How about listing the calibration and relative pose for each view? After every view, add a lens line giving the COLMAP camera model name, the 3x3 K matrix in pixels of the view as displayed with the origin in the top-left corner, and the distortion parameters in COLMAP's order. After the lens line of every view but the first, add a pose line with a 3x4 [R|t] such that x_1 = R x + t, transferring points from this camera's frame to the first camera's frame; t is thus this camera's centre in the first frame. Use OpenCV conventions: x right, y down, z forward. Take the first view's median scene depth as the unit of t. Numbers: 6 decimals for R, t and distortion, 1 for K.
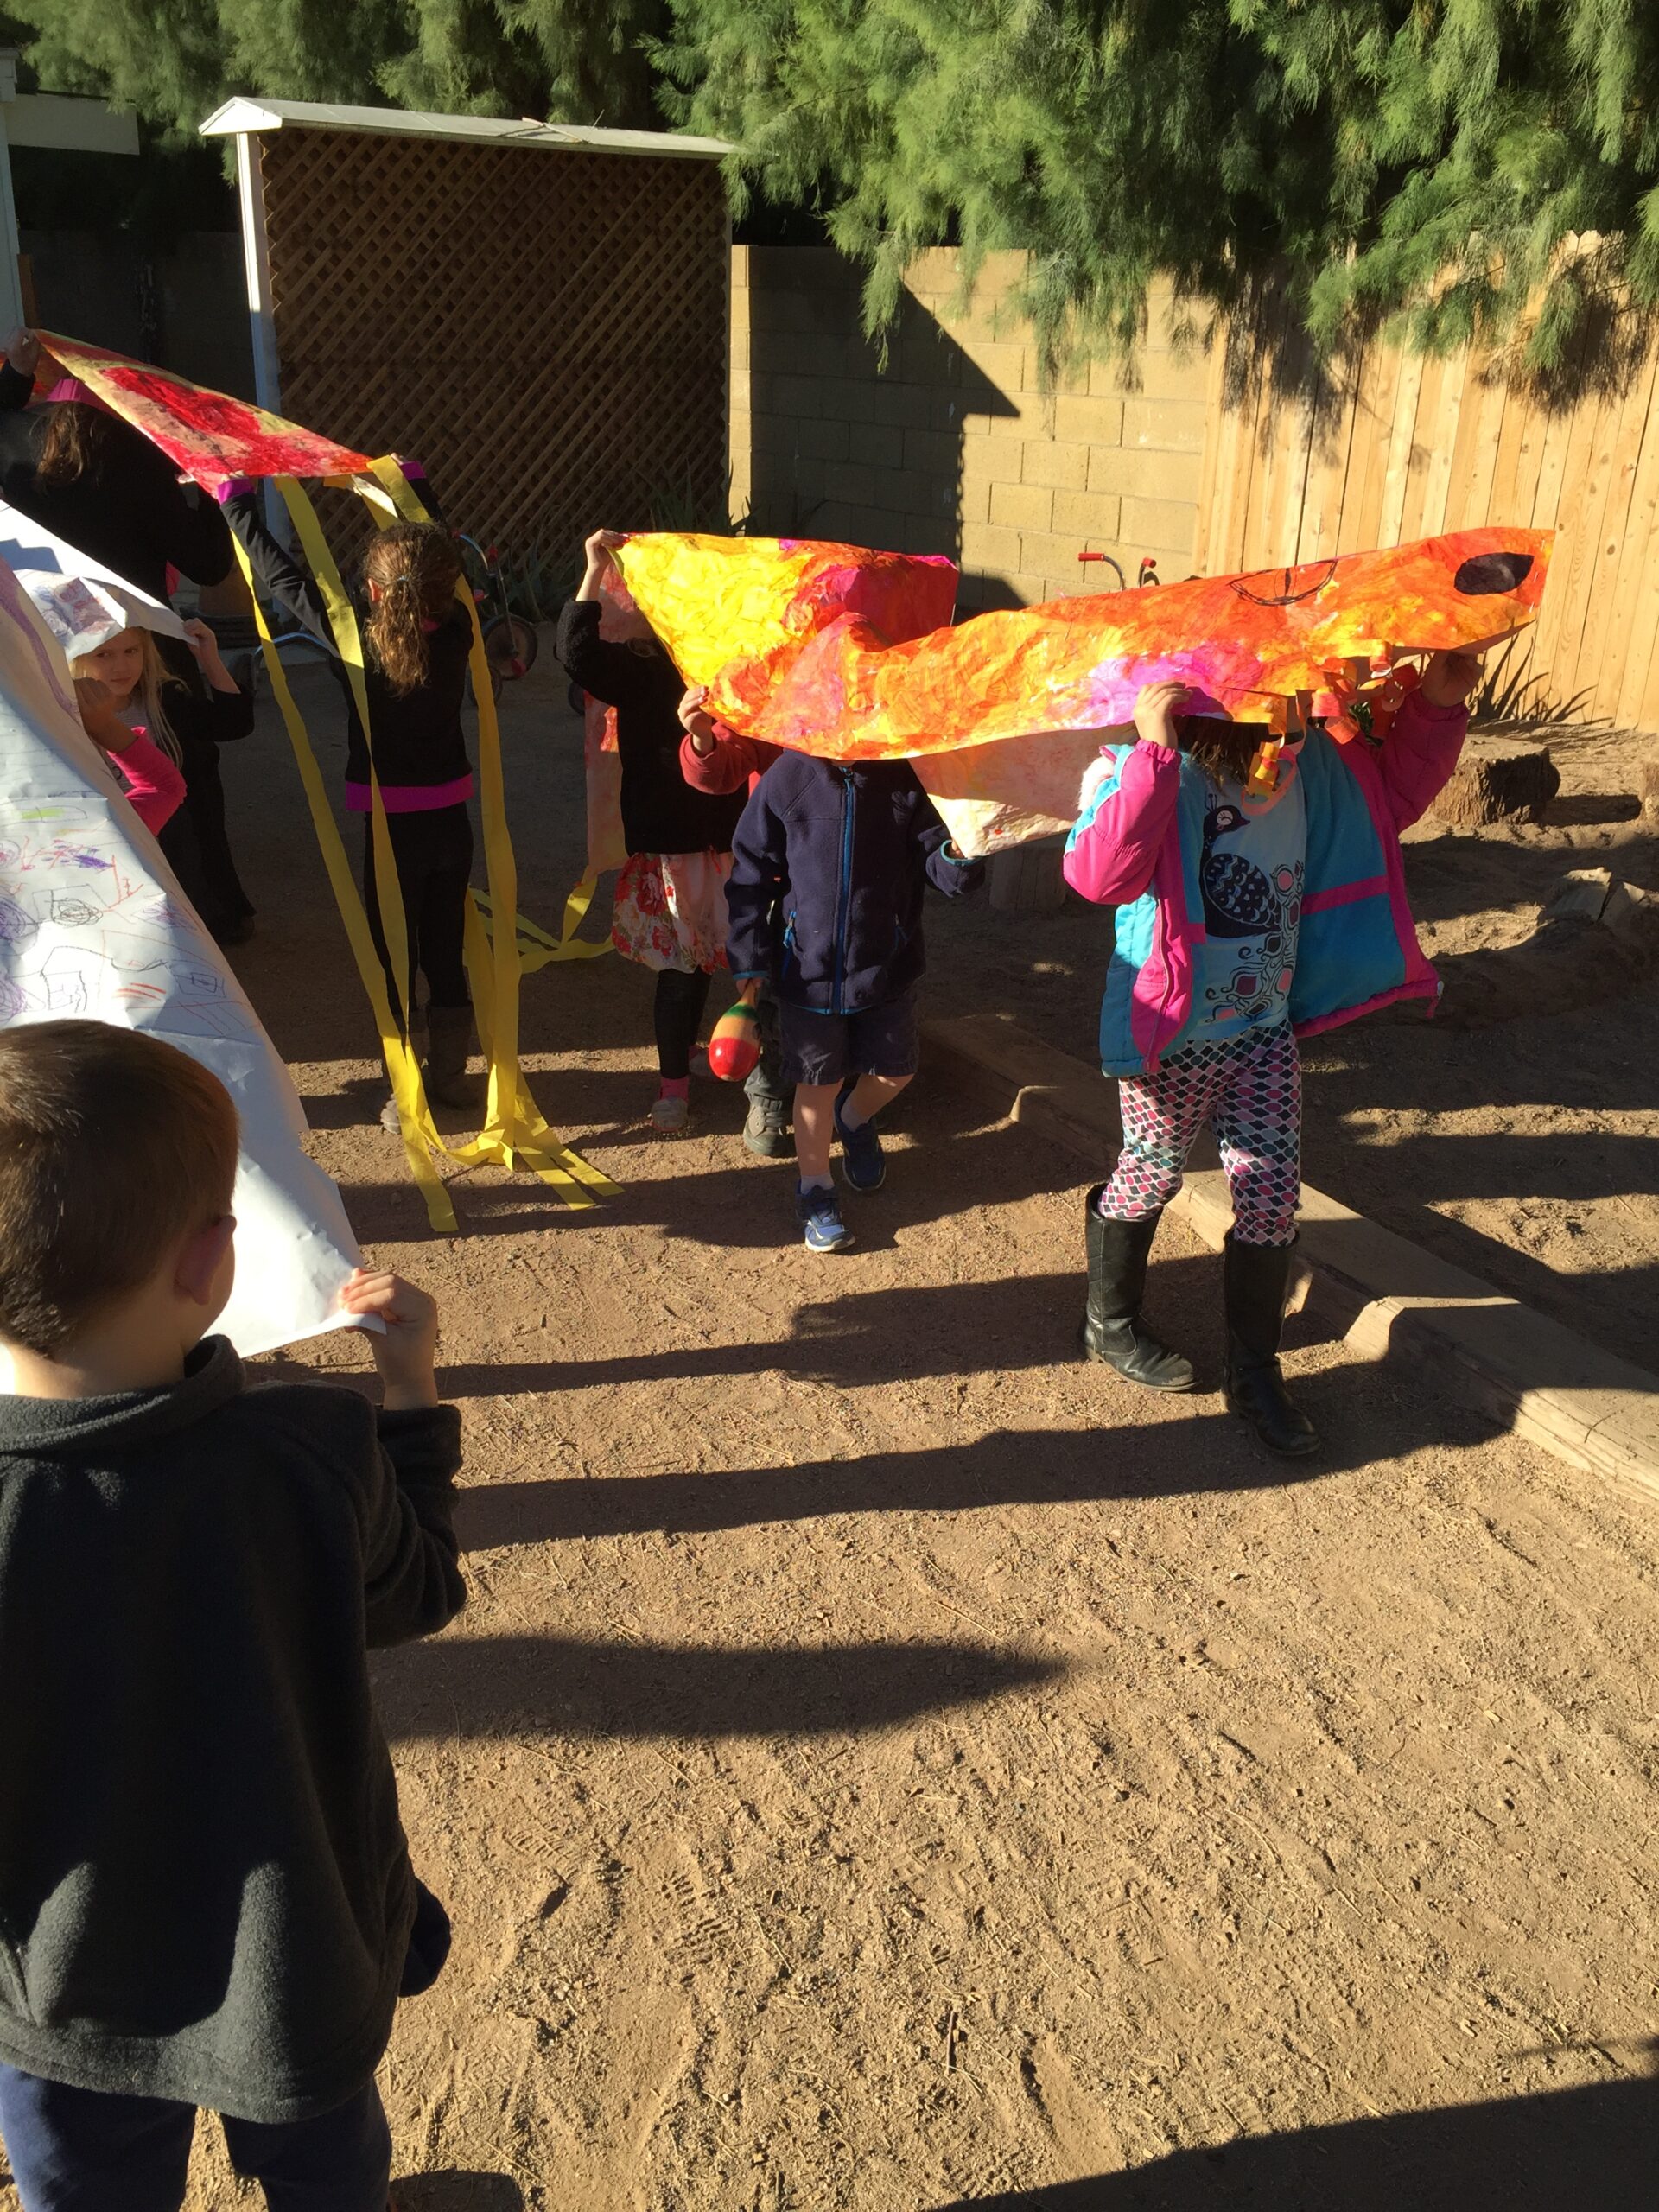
lens RADIAL K [[1928.3, 0, 823.6], [0, 1928.3, 1093.8], [0, 0, 1]] dist [0.112544, -0.140405]
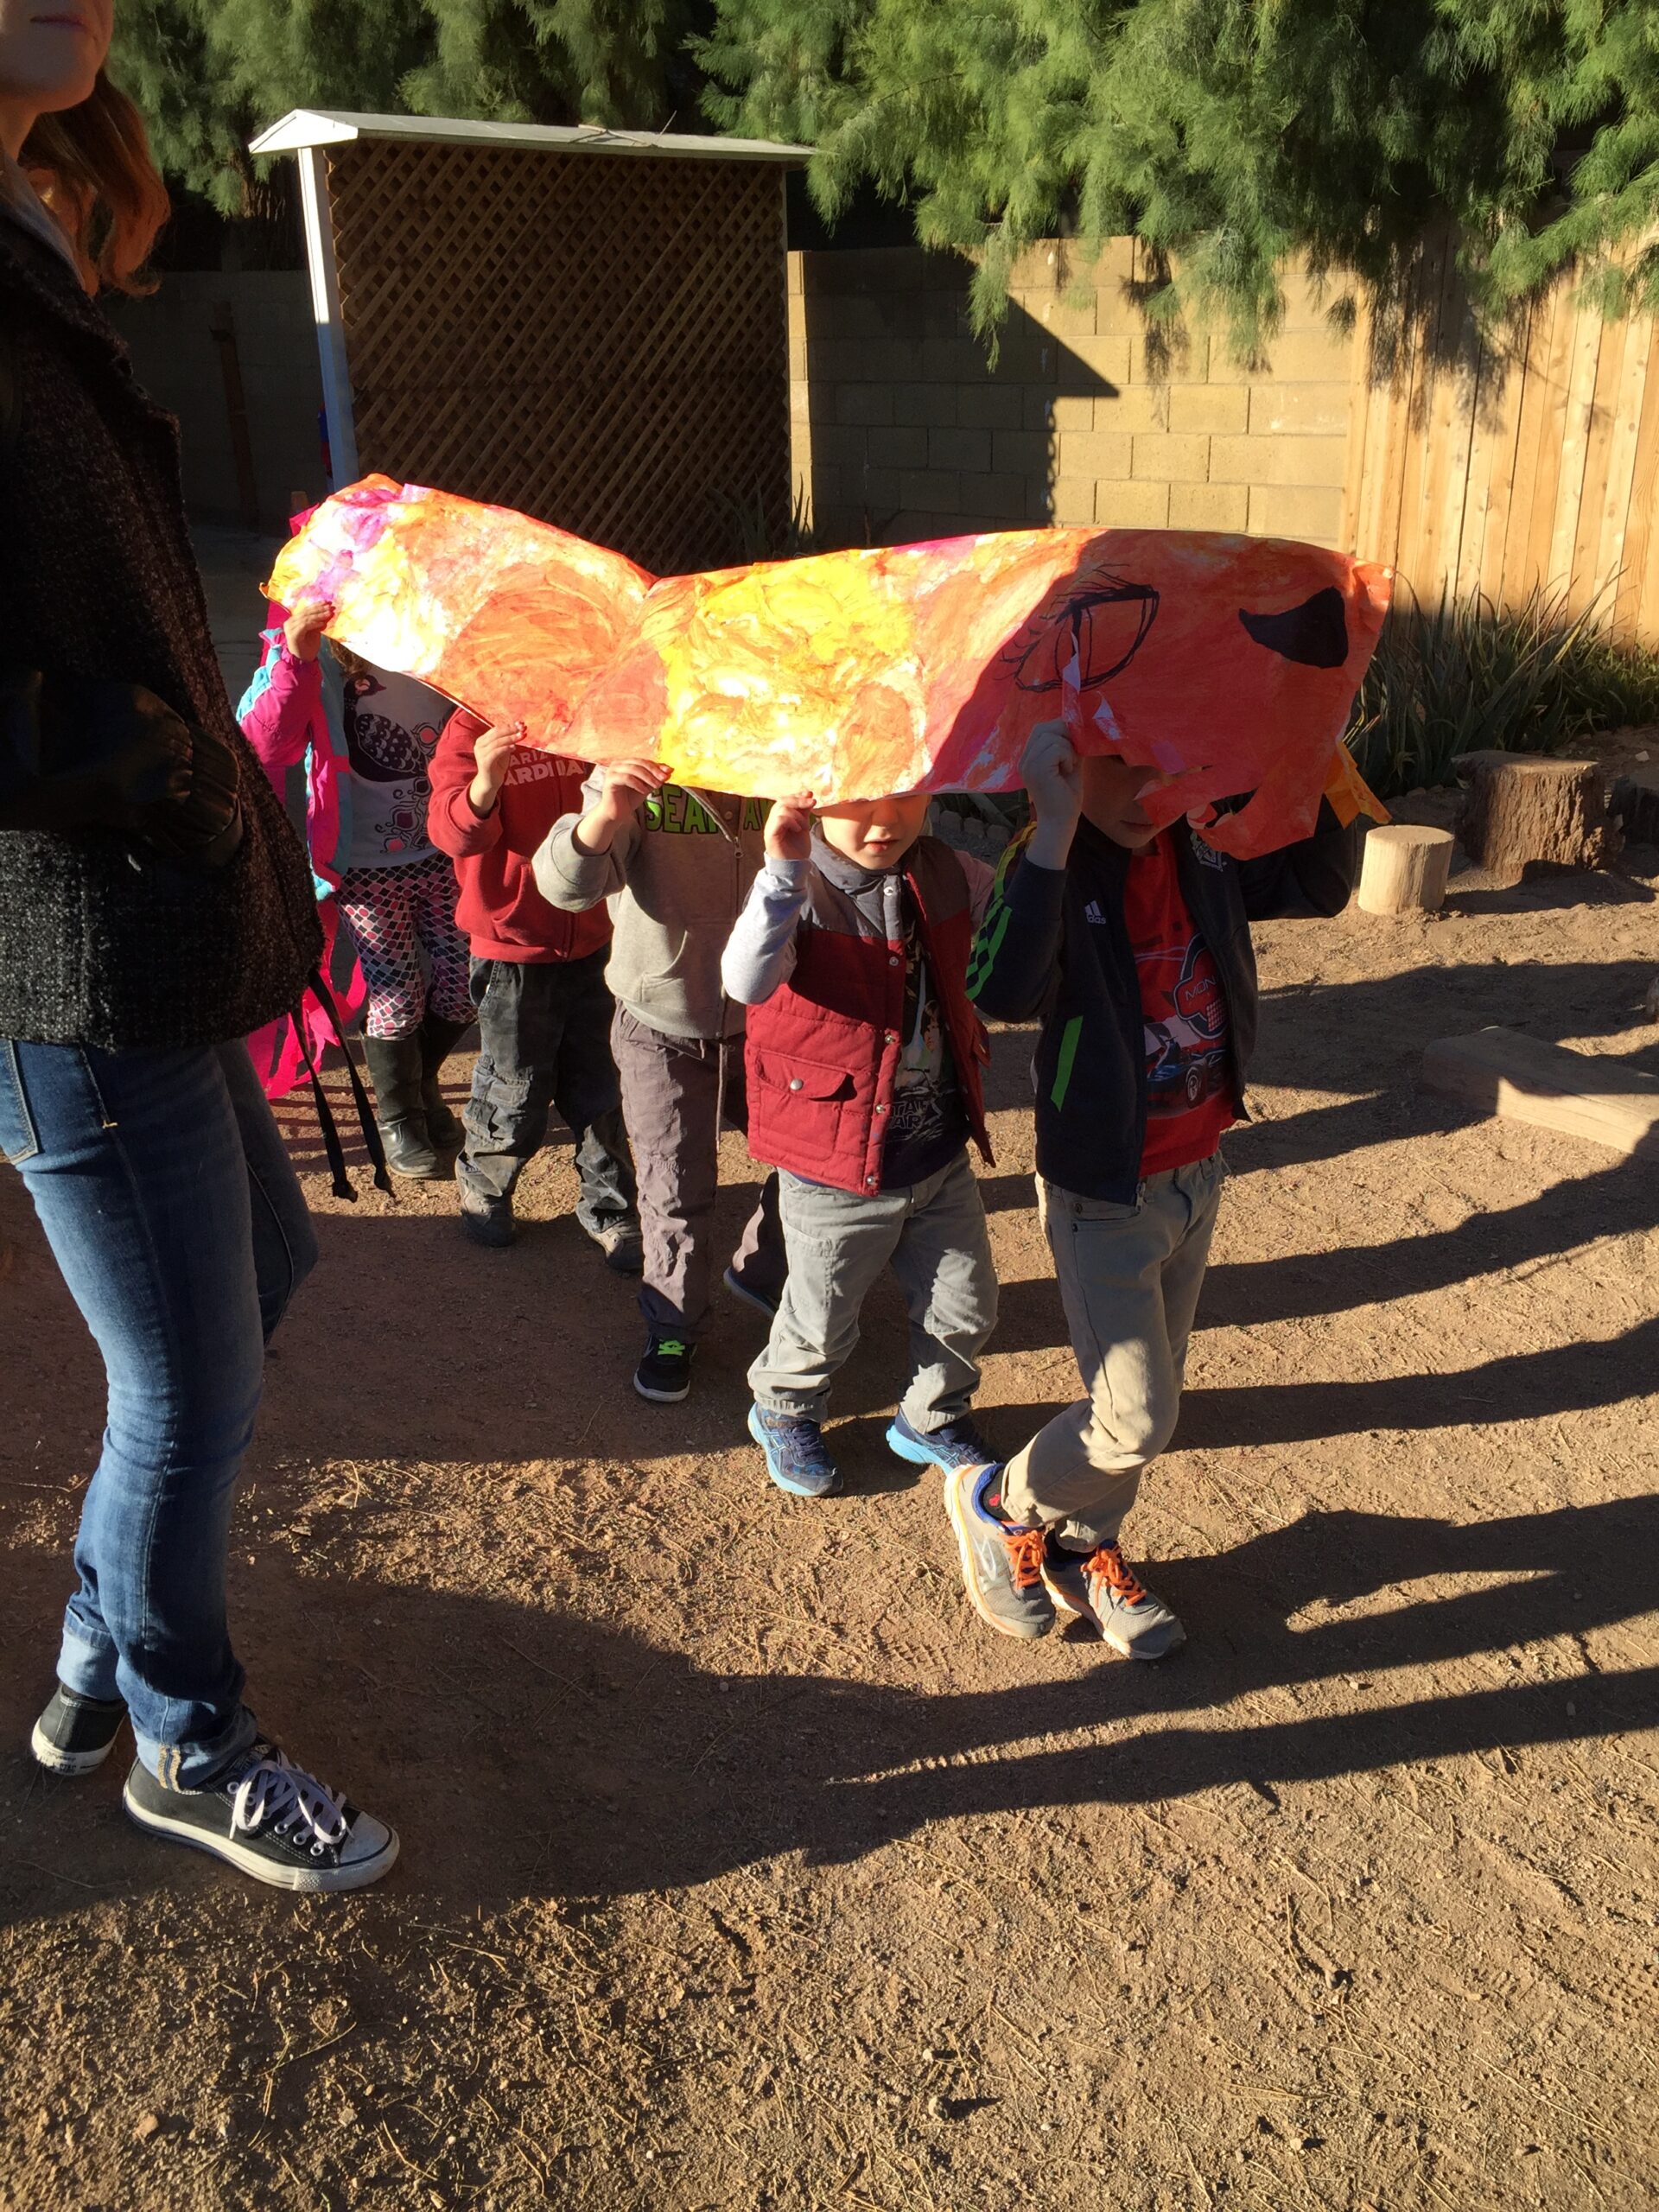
lens RADIAL K [[1933.6, 0, 829.7], [0, 1933.6, 1094.7], [0, 0, 1]] dist [0.098167, -0.114355]
pose [[0.995258, -0.070781, 0.066722, -0.155477], [0.071706, 0.997359, -0.011572, -0.012246], [-0.065727, 0.016301, 0.997704, 0.064118]]
